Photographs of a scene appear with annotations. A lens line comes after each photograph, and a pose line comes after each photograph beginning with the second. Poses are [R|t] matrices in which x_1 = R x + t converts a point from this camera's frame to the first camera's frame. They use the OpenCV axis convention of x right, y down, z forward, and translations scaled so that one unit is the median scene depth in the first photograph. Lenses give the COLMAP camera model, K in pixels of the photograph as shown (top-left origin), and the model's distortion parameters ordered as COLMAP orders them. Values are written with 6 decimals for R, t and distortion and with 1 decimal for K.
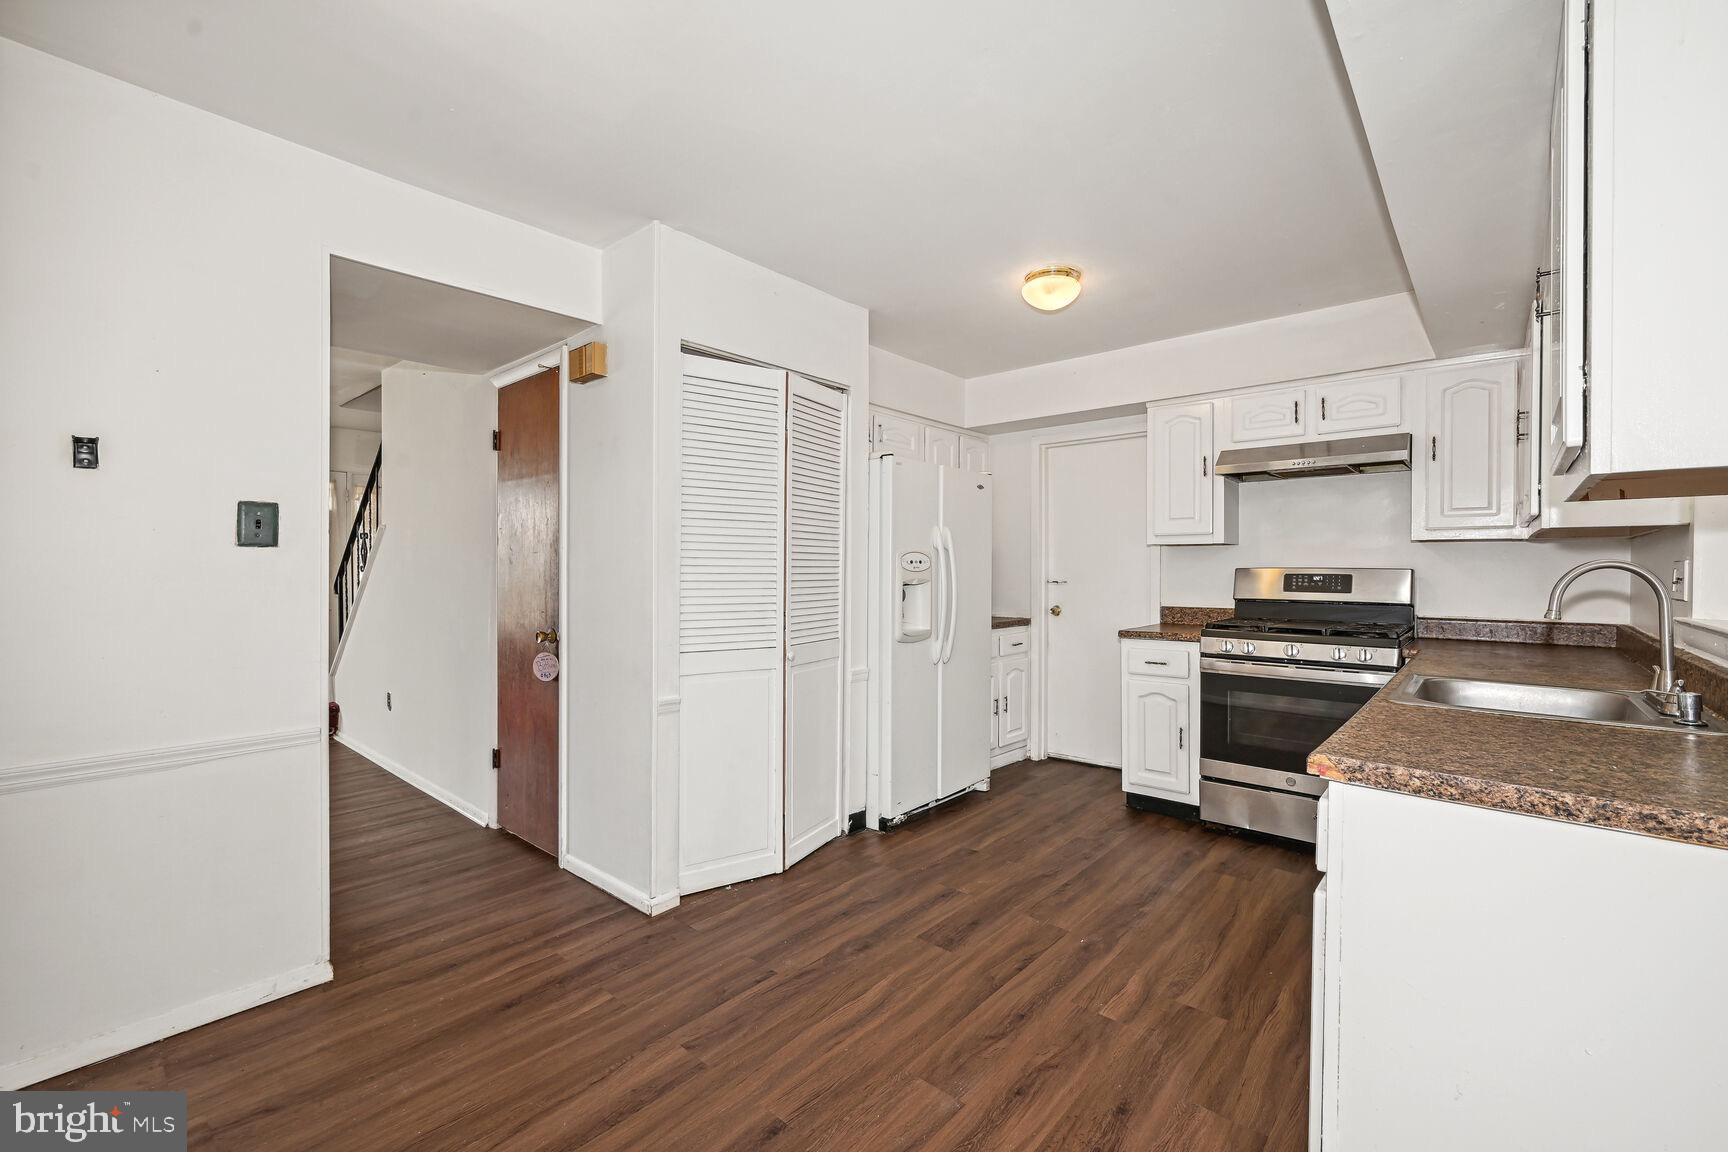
lens RADIAL K [[765.1, 0, 816.9], [0, 765.1, 569.7], [0, 0, 1]] dist [0.005886, 0.001056]
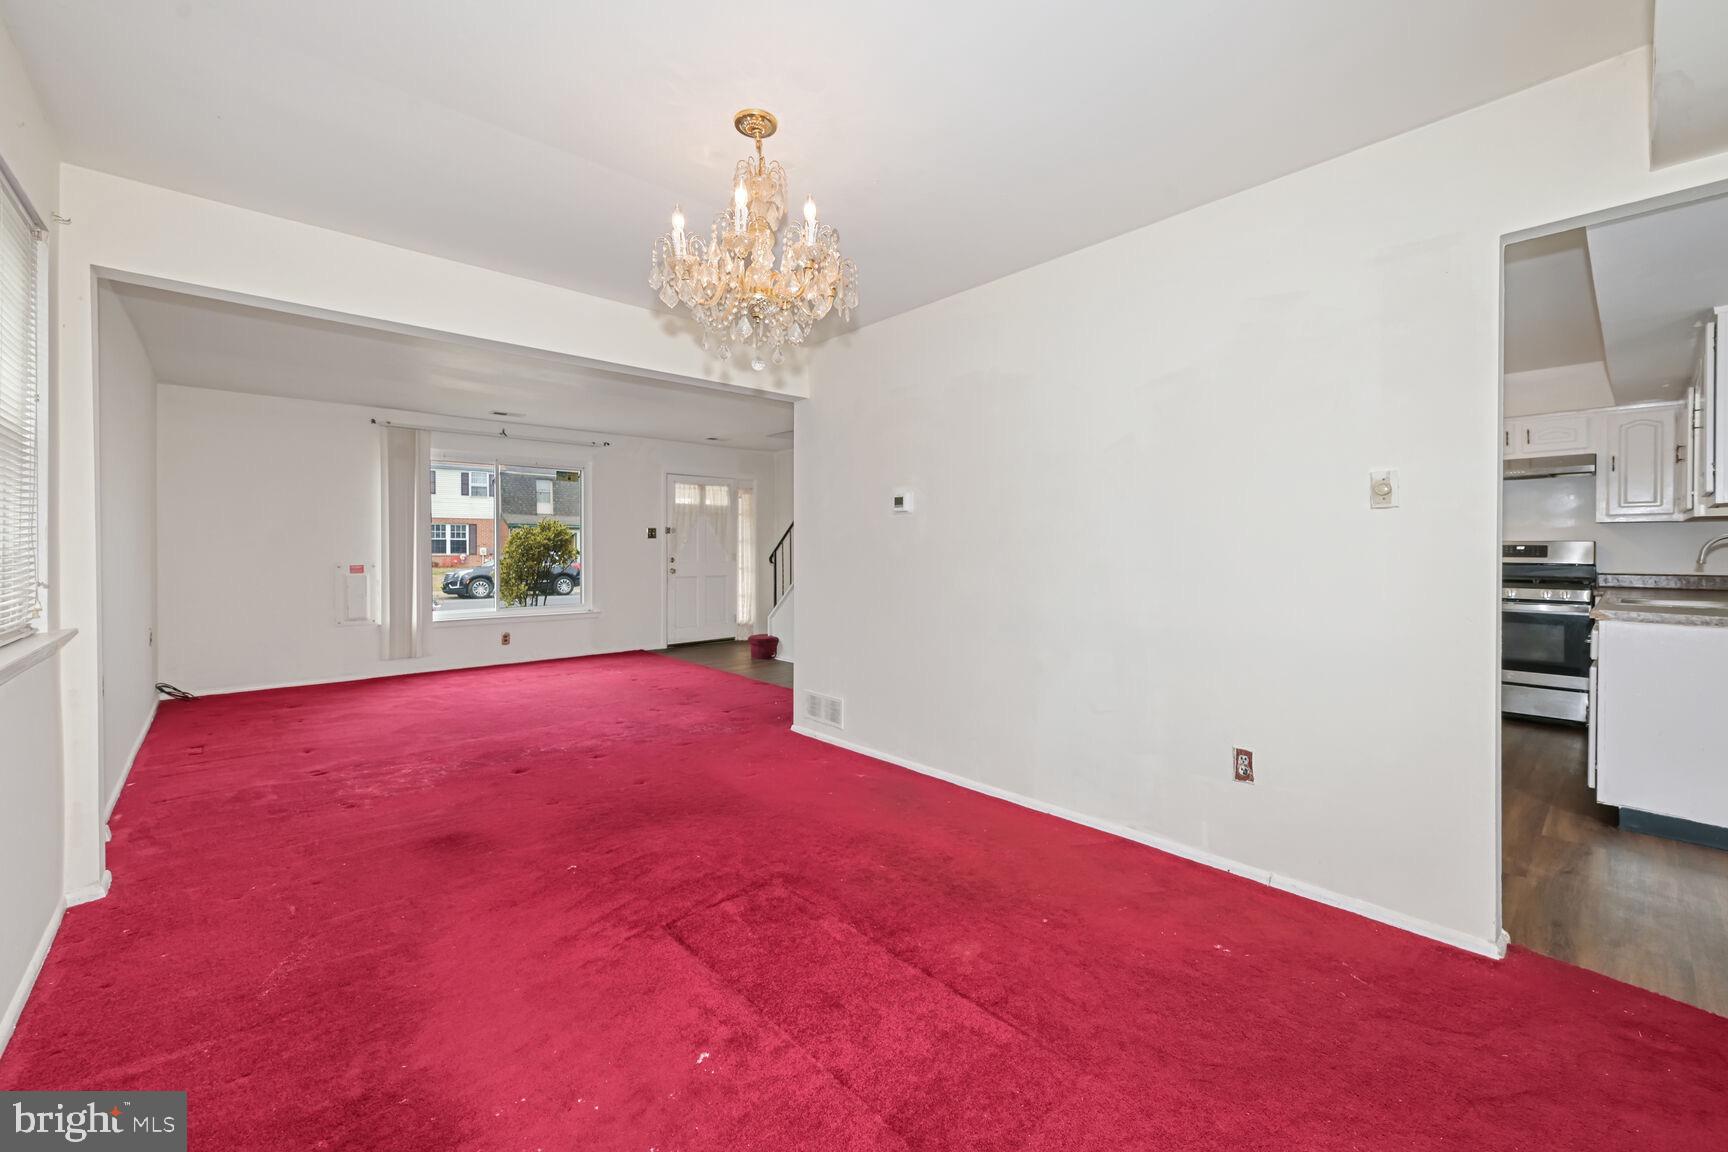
lens RADIAL K [[692.8, 0, 822.4], [0, 692.8, 555.4], [0, 0, 1]] dist [0.005024, 0.000193]
pose [[0.990465, -0.002902, -0.137735, -0.596169], [0.003847, 0.999971, 0.006594, 0.012949], [0.137712, -0.007061, 0.990447, -0.628767]]
